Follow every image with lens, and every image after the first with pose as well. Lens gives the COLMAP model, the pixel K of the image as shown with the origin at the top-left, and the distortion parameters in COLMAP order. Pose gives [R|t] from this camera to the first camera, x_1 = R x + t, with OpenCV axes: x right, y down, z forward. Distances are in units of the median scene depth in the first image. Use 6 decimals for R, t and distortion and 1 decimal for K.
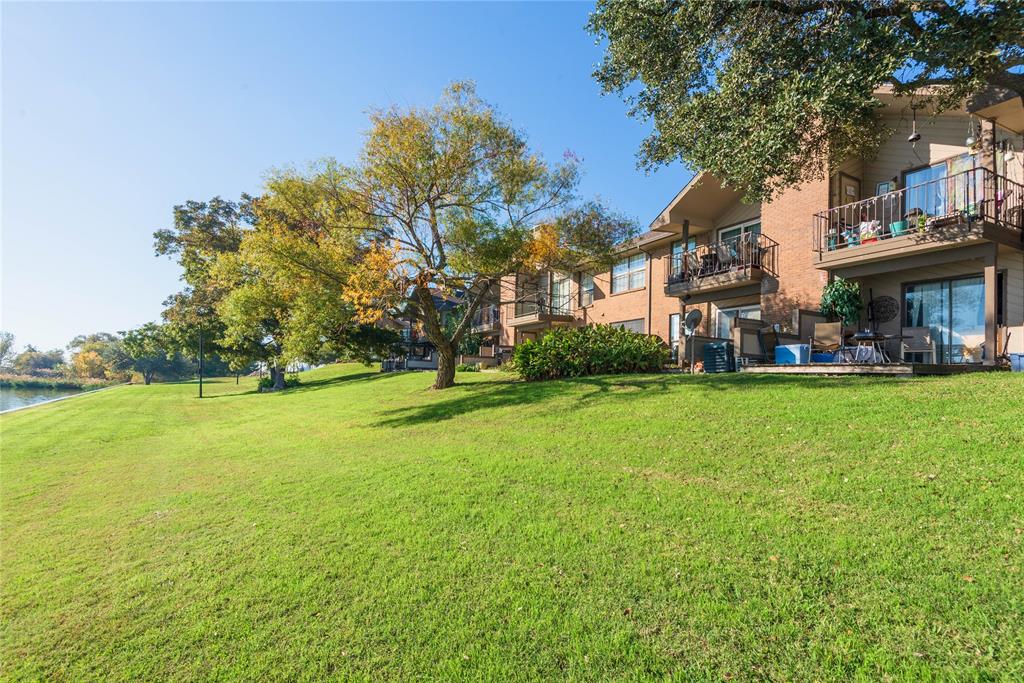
lens RADIAL K [[474.9, 0, 517.5], [0, 474.9, 374.7], [0, 0, 1]] dist [-0.041214, -0.004886]
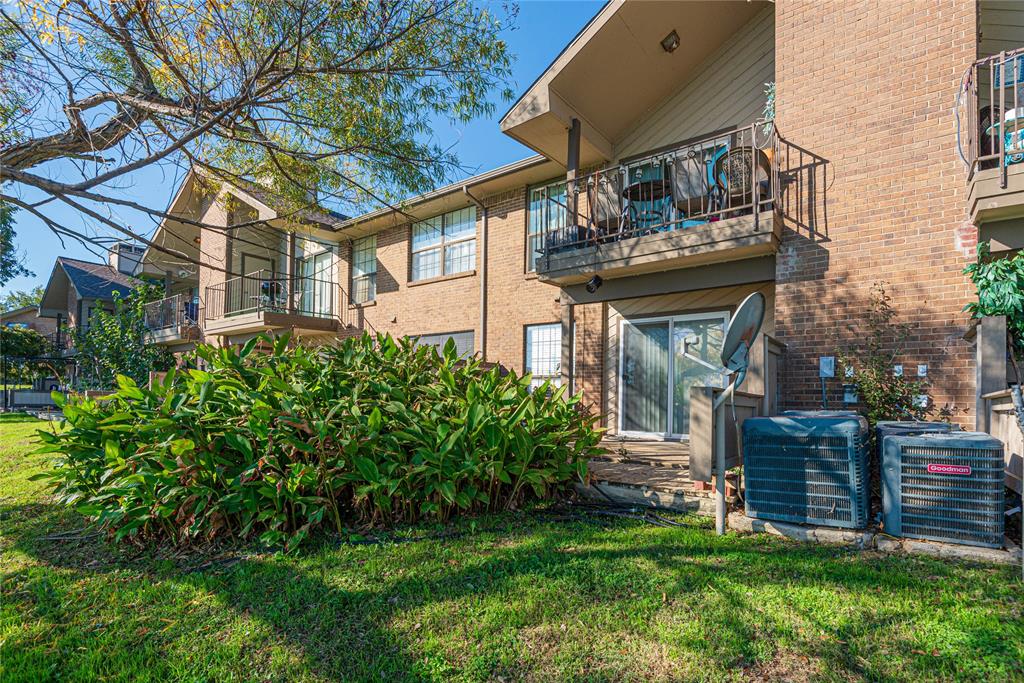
lens RADIAL K [[506.6, 0, 509.3], [0, 506.6, 399.1], [0, 0, 1]] dist [-0.007543, -0.001356]
pose [[0.918495, -0.003332, 0.395418, 0.064411], [-0.001472, 0.999929, 0.011846, -0.038814], [-0.395430, -0.011463, 0.918425, 0.369785]]
